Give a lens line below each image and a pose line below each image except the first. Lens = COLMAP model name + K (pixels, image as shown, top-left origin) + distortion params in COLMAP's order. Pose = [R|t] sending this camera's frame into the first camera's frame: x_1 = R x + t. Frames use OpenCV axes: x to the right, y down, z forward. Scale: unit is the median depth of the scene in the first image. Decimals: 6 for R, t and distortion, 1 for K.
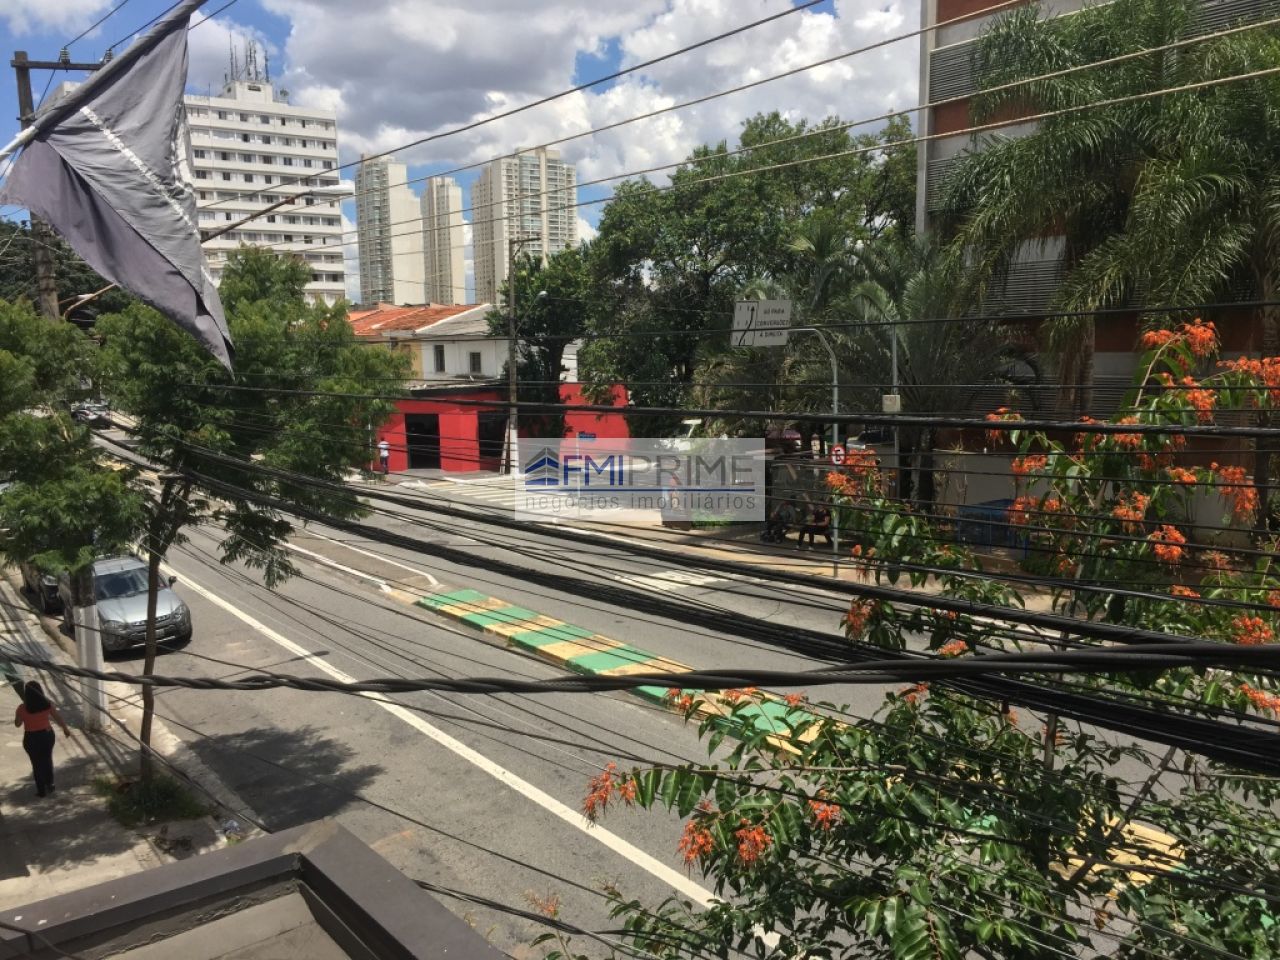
lens RADIAL K [[1116.0, 0, 640.0], [0, 1116.0, 480.0], [0, 0, 1]] dist [0.119537, -0.152591]
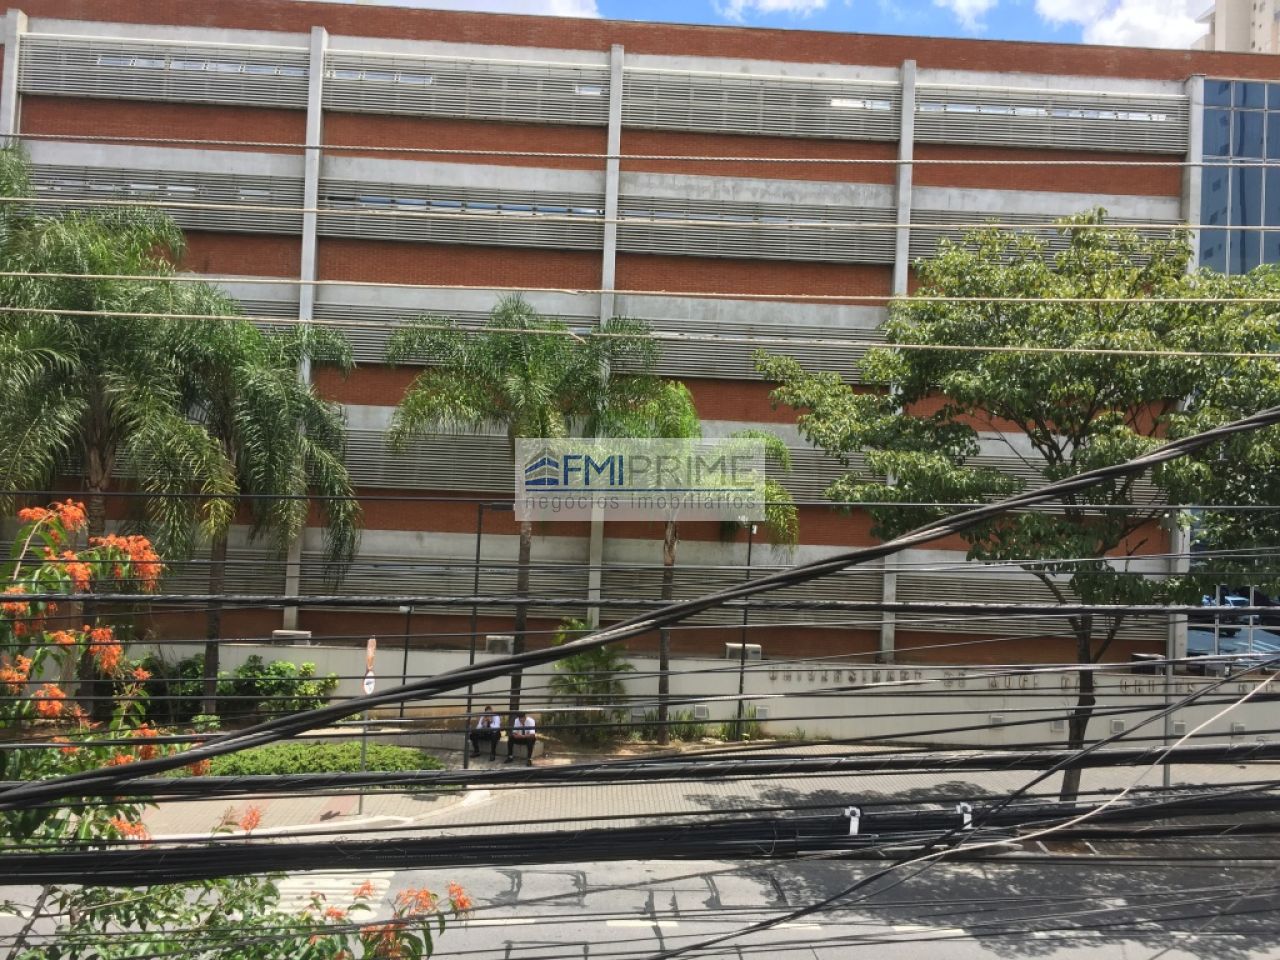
lens RADIAL K [[1116.0, 0, 640.0], [0, 1116.0, 480.0], [0, 0, 1]] dist [0.119537, -0.152591]
pose [[0.583638, 0.058399, 0.809911, -0.108694], [0.058174, 0.991840, -0.113438, 0.002126], [-0.809927, 0.113323, 0.575479, -0.129490]]
